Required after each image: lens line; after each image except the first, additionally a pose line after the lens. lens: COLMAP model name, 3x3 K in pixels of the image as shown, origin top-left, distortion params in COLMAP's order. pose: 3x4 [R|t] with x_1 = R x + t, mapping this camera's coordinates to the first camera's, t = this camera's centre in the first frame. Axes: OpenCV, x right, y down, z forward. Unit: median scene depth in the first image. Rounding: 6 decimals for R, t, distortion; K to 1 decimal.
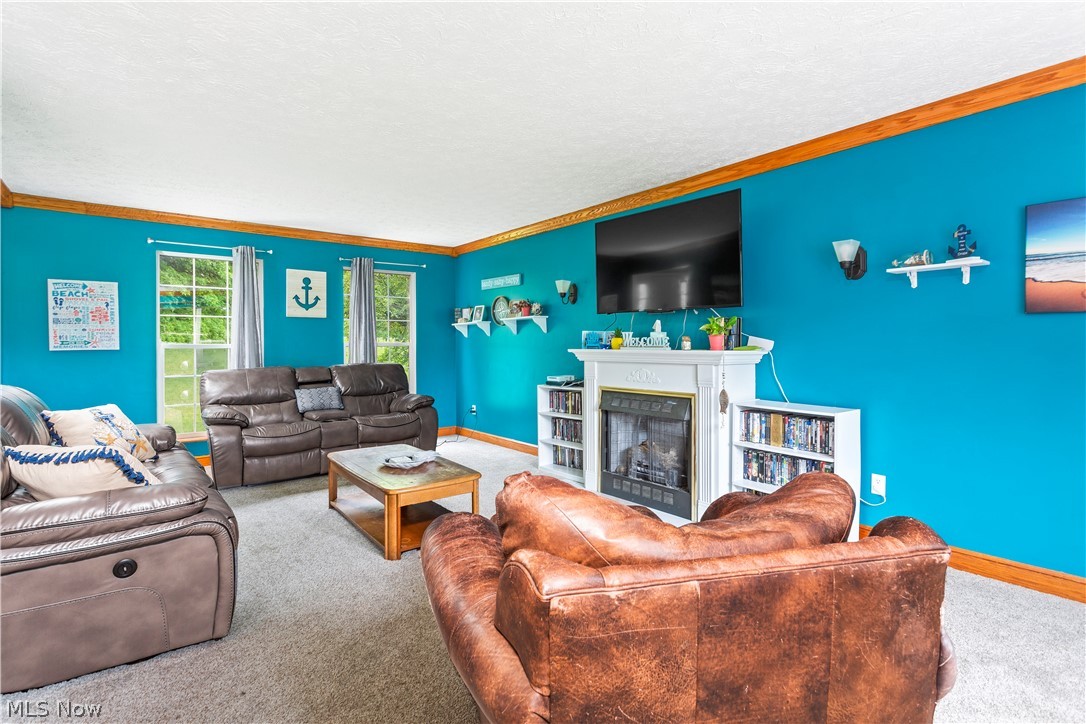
lens RADIAL K [[521.7, 0, 542.5], [0, 521.7, 343.5], [0, 0, 1]] dist [0.006427, 0.000558]
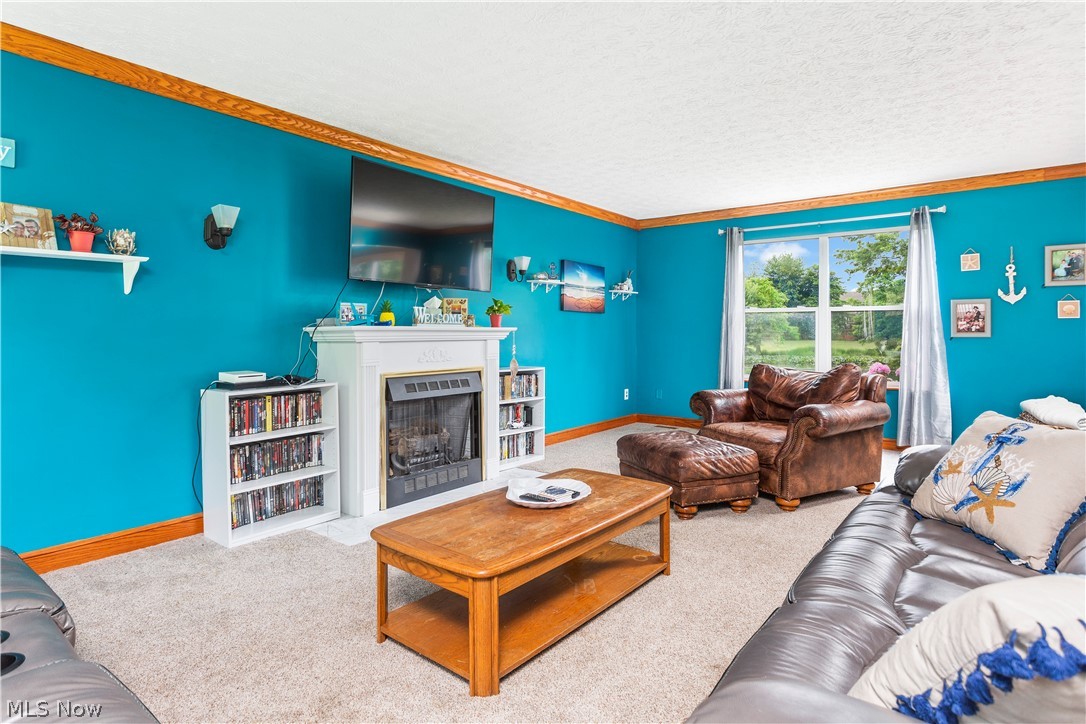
lens RADIAL K [[578.9, 0, 559.7], [0, 578.9, 327.1], [0, 0, 1]] dist [0.003665, 0.001735]
pose [[-0.240403, 0.012267, 0.970596, -0.767567], [-0.002492, 0.999909, -0.013255, 0.022814], [-0.970670, -0.005605, -0.240351, 0.913799]]
